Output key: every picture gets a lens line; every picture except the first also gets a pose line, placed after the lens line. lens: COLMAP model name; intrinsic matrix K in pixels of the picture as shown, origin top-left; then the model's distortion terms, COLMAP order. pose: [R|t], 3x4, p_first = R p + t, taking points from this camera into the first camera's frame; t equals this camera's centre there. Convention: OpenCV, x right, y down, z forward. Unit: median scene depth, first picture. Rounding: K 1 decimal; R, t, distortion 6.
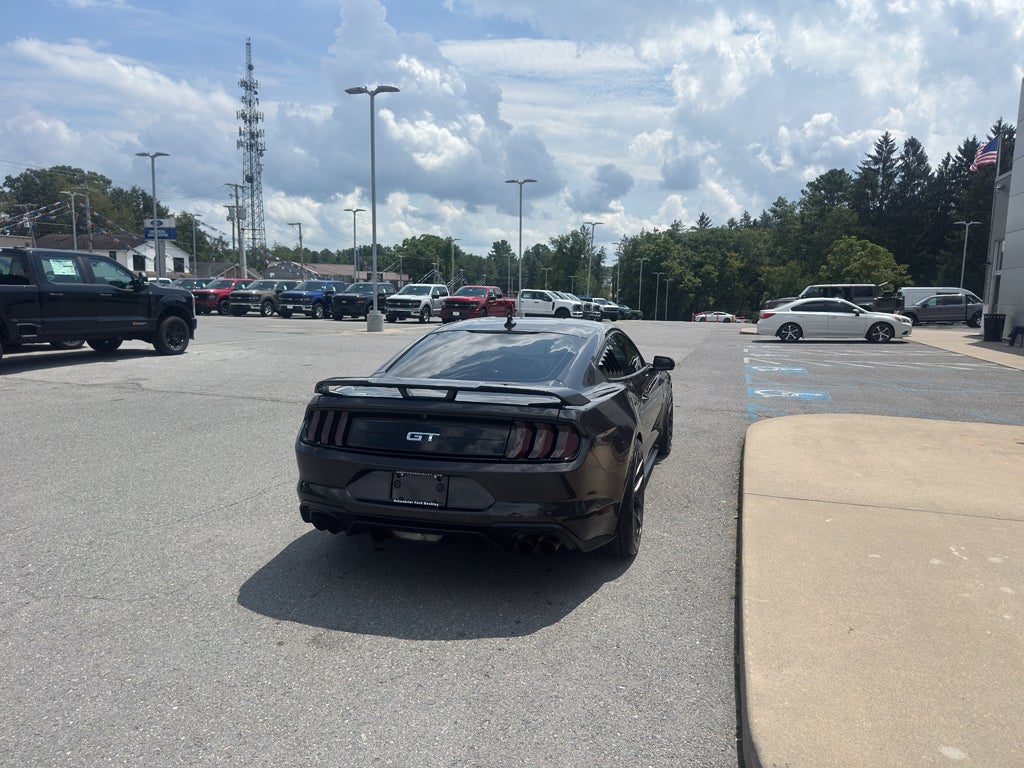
lens RADIAL K [[712.5, 0, 523.6], [0, 712.5, 386.5], [0, 0, 1]] dist [0.070782, -0.104243]
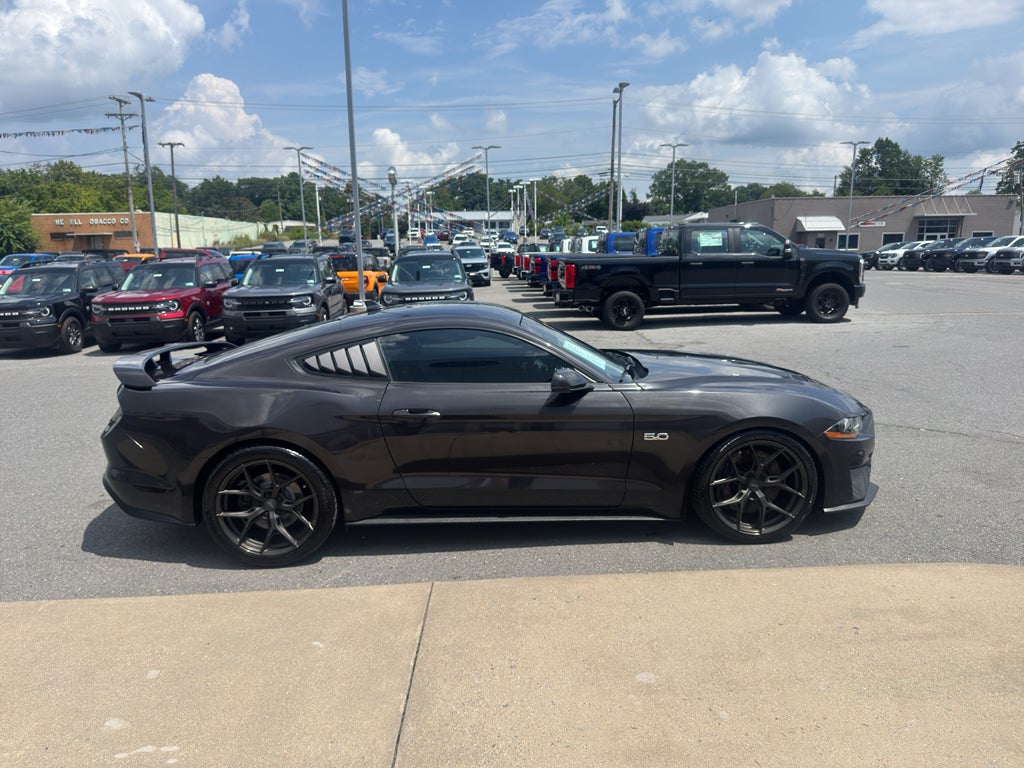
lens RADIAL K [[726.1, 0, 513.4], [0, 726.1, 403.3], [0, 0, 1]] dist [0.049819, -0.069007]
pose [[0.307709, 0.168362, -0.936466, 0.106648], [-0.097769, 0.984605, 0.144891, -0.013245], [0.946444, 0.046973, 0.319433, 0.097654]]
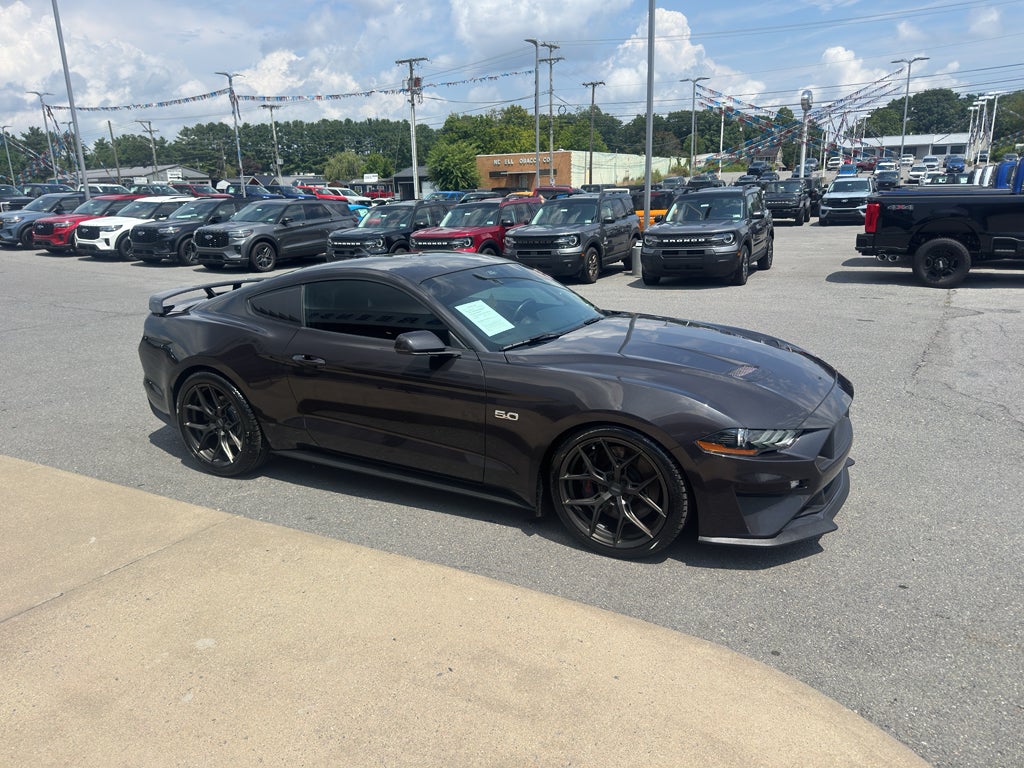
lens RADIAL K [[730.8, 0, 516.7], [0, 730.8, 397.2], [0, 0, 1]] dist [0.042043, -0.058912]
pose [[-0.229173, 0.244977, -0.942054, 0.104057], [-0.106022, 0.955771, 0.274336, -0.022131], [0.967594, 0.162749, -0.193064, 0.160146]]
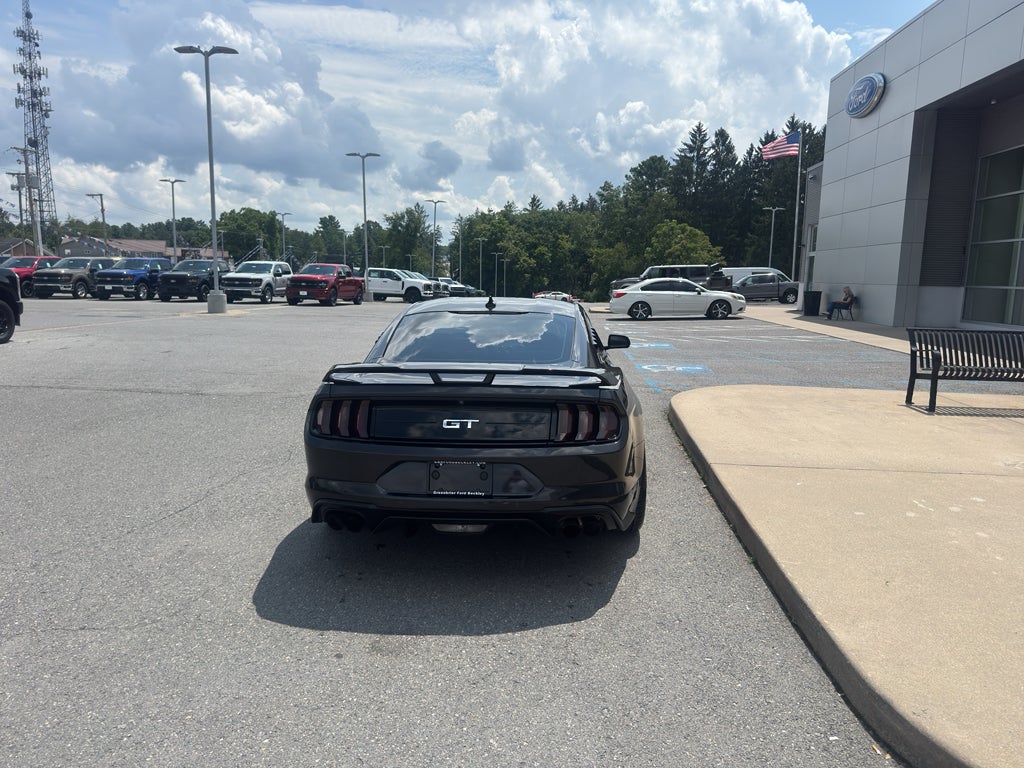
lens RADIAL K [[713.9, 0, 519.6], [0, 713.9, 386.1], [0, 0, 1]] dist [0.054142, -0.067465]
pose [[0.975004, -0.034863, 0.219434, -0.022053], [0.028815, 0.999113, 0.030702, -0.000528], [-0.220310, -0.023612, 0.975144, 0.004686]]
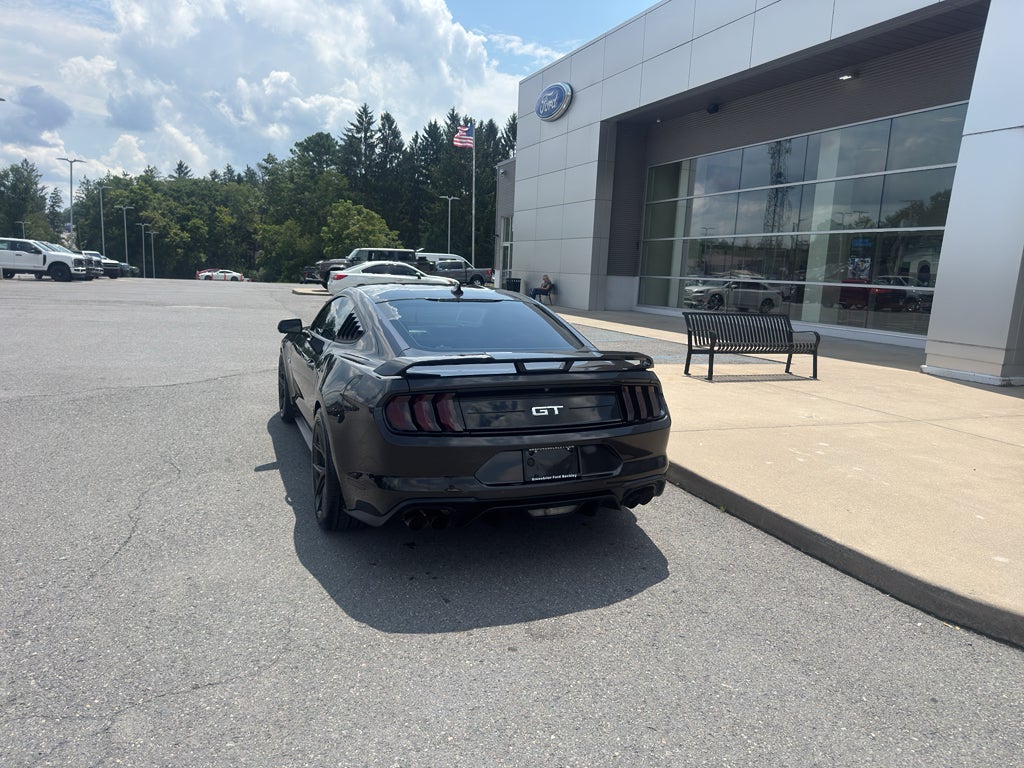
lens RADIAL K [[715.7, 0, 523.1], [0, 715.7, 386.3], [0, 0, 1]] dist [0.073029, -0.095976]
pose [[0.775489, -0.086144, 0.625456, -0.063334], [0.051588, 0.995981, 0.073214, -0.002942], [-0.629250, -0.024510, 0.776817, 0.021091]]
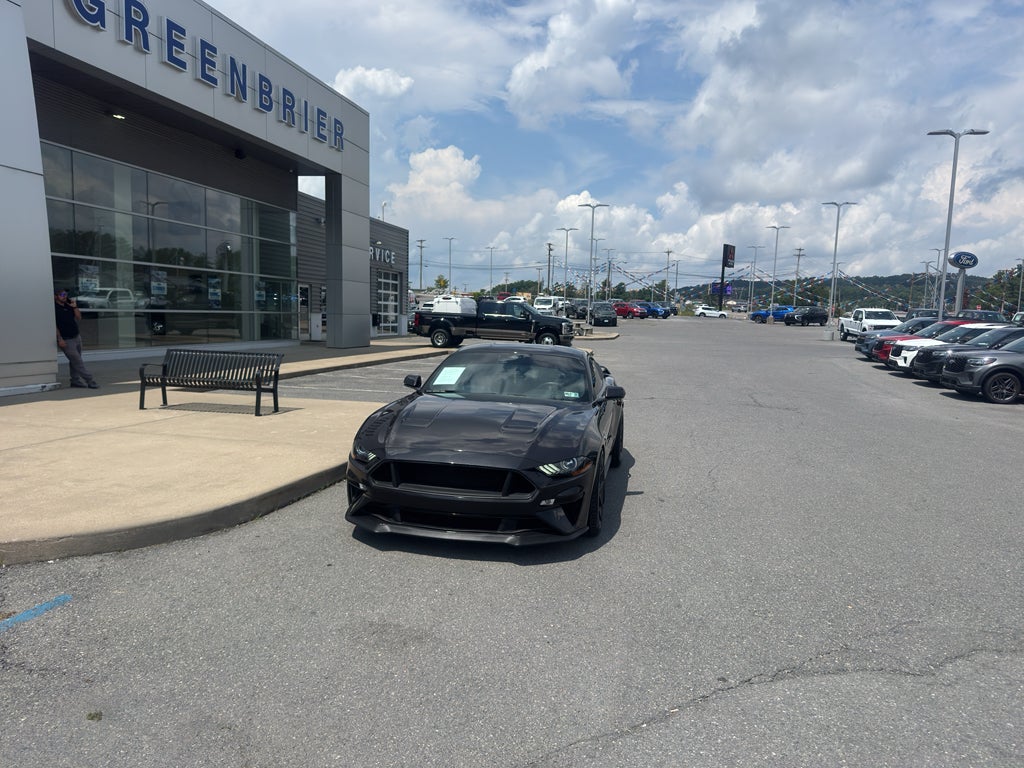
lens RADIAL K [[713.9, 0, 519.6], [0, 713.9, 386.1], [0, 0, 1]] dist [0.054142, -0.067465]
pose [[-0.994924, -0.044237, -0.090380, 0.013945], [-0.063476, 0.972841, 0.222602, -0.039296], [0.078079, 0.227209, -0.970711, 0.284911]]
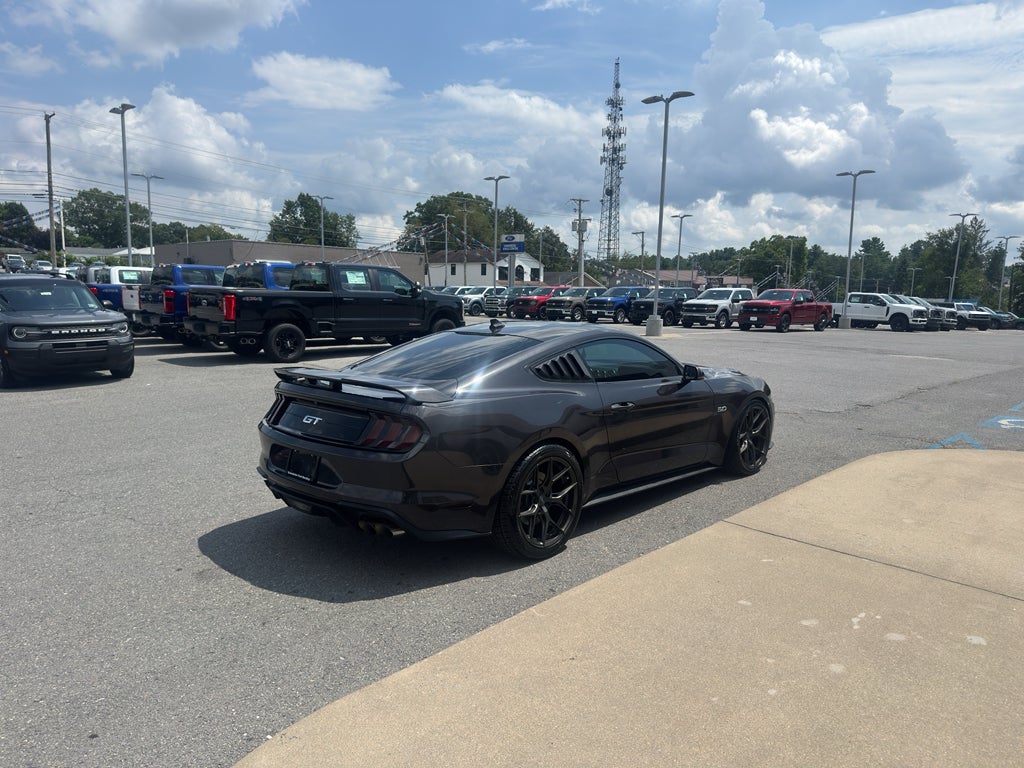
lens RADIAL K [[715.7, 0, 523.1], [0, 715.7, 386.3], [0, 0, 1]] dist [0.073029, -0.095976]
pose [[0.887920, 0.053962, -0.456823, 0.055946], [-0.057870, 0.998309, 0.005443, -0.000655], [0.456344, 0.021603, 0.889541, 0.009739]]
